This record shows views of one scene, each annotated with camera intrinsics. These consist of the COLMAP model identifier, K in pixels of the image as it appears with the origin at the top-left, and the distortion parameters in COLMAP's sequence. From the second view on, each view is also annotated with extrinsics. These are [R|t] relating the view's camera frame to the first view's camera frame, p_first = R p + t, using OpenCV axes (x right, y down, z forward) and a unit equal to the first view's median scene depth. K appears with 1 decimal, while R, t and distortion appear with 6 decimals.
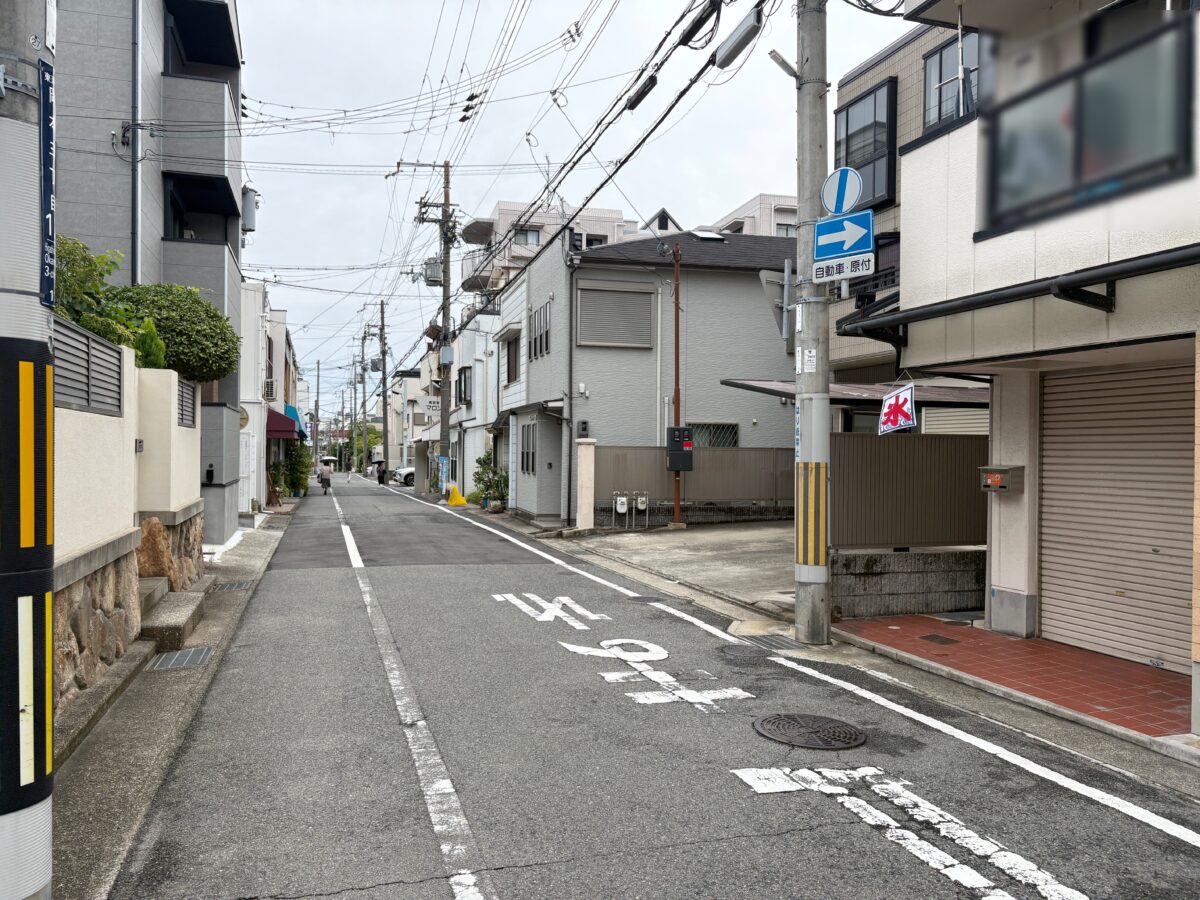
lens RADIAL K [[925.6, 0, 597.4], [0, 925.6, 457.1], [0, 0, 1]] dist [0.005240, -0.002867]
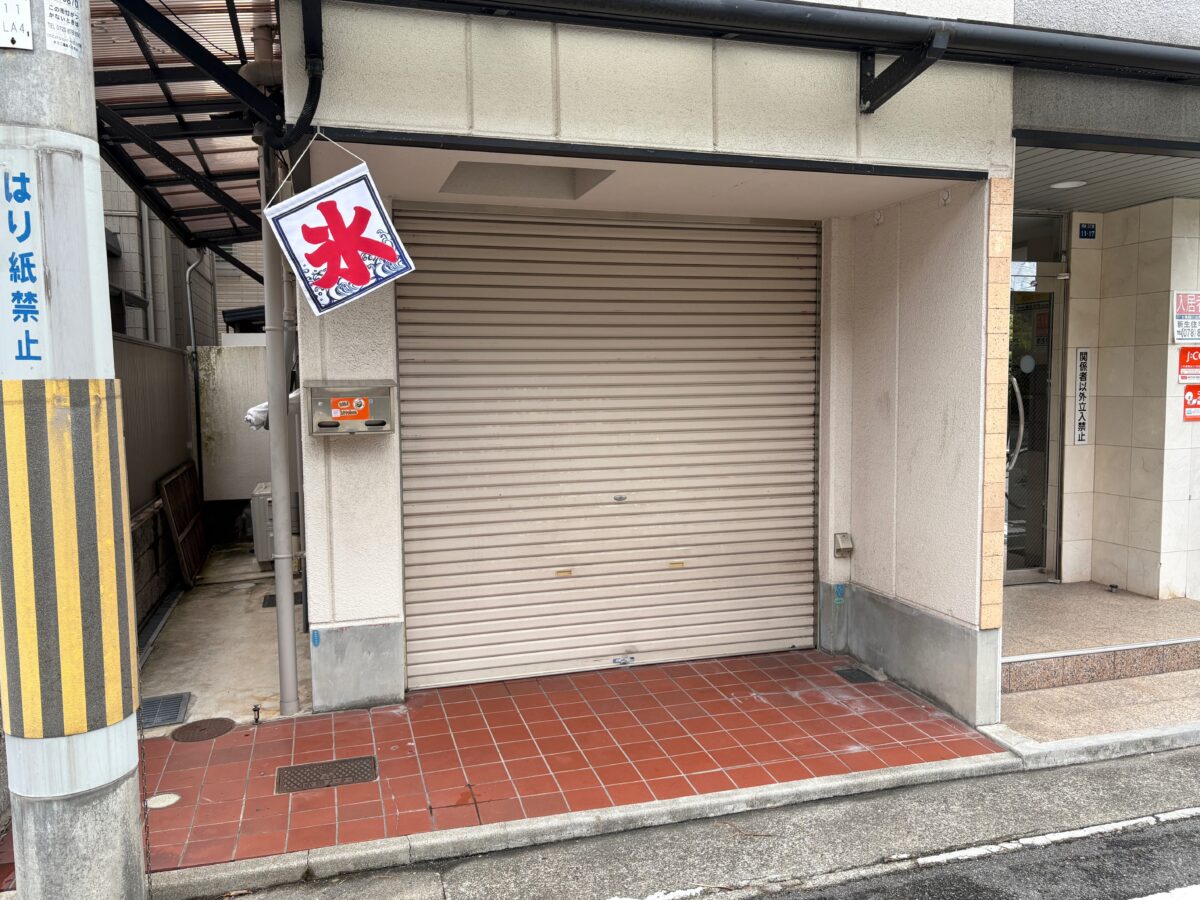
lens RADIAL K [[925.6, 0, 554.1], [0, 925.6, 459.9], [0, 0, 1]] dist [0.005240, -0.002867]
pose [[0.036355, -0.095661, 0.994750, -0.074233], [0.021771, 0.995247, 0.094914, 0.008187], [-0.999102, 0.018206, 0.038265, 1.125437]]
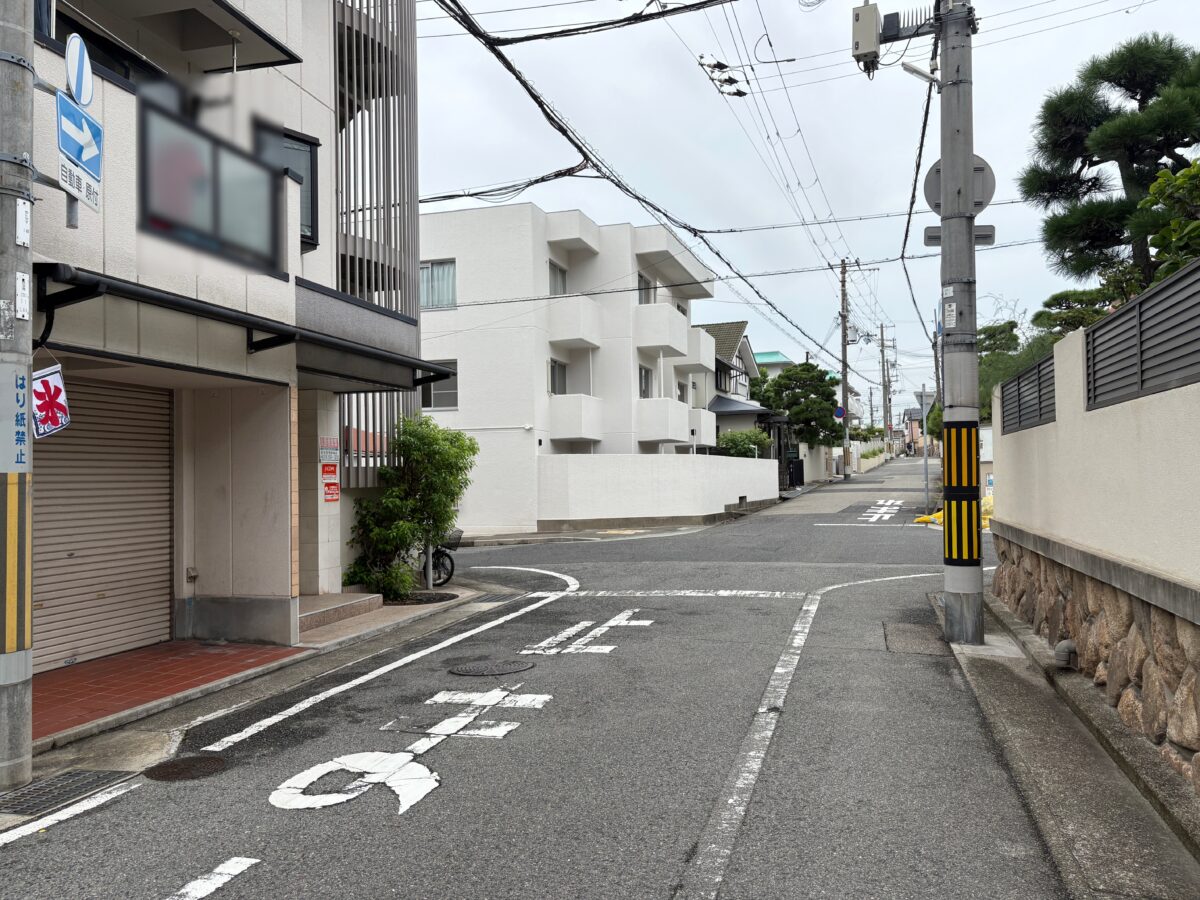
lens RADIAL K [[925.6, 0, 596.0], [0, 925.6, 449.9], [0, 0, 1]] dist [0.005240, -0.002867]
pose [[-0.840796, 0.017717, 0.541061, -0.529305], [0.010510, 0.999810, -0.016407, 0.005589], [-0.541249, -0.008108, -0.840823, 1.737582]]
